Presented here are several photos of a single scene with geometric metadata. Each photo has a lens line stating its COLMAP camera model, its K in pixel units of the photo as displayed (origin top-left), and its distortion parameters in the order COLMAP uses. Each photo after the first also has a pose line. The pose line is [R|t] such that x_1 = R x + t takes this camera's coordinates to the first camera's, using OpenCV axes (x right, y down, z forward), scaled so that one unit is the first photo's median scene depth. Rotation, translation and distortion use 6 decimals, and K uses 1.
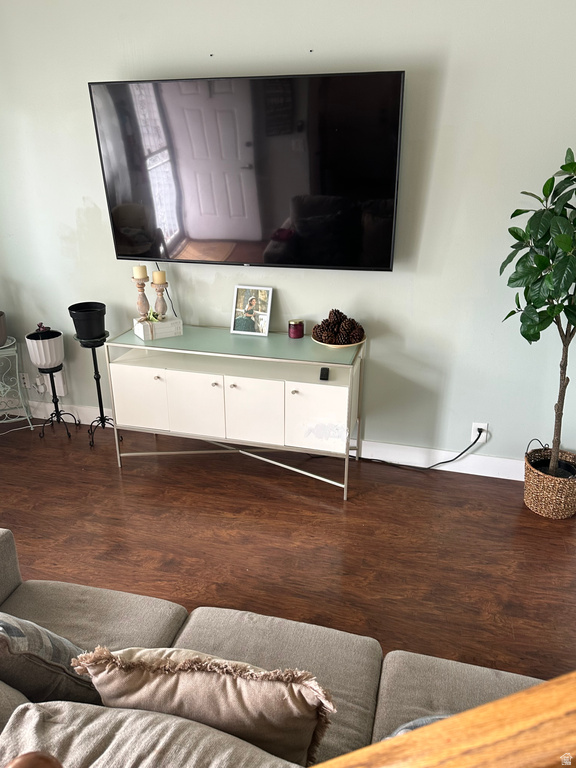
lens RADIAL K [[551.7, 0, 291.2], [0, 551.7, 387.8], [0, 0, 1]] dist [0.010985, -0.001673]
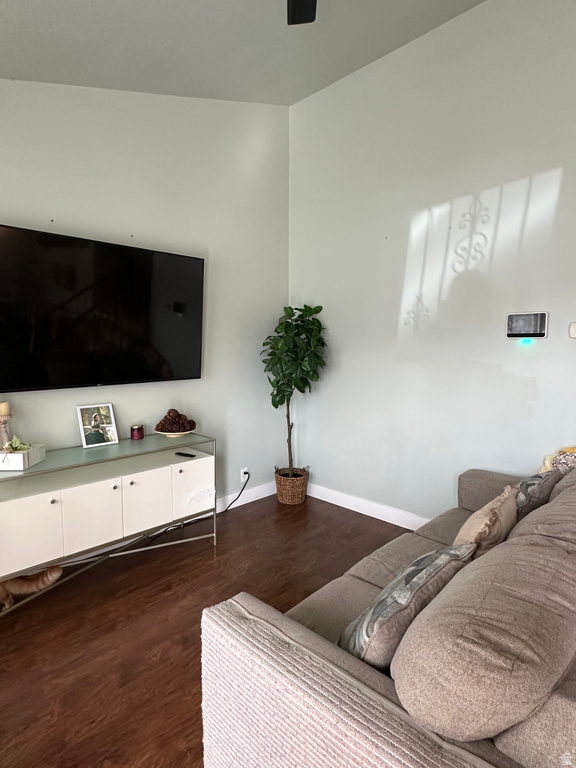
lens RADIAL K [[428.9, 0, 286.6], [0, 428.9, 389.4], [0, 0, 1]] dist [-0.002338, 0.000006]
pose [[0.502181, -0.093712, 0.859670, -0.642047], [0.323133, 0.942435, -0.086026, -0.006326], [-0.802122, 0.320989, 0.503554, 0.213818]]
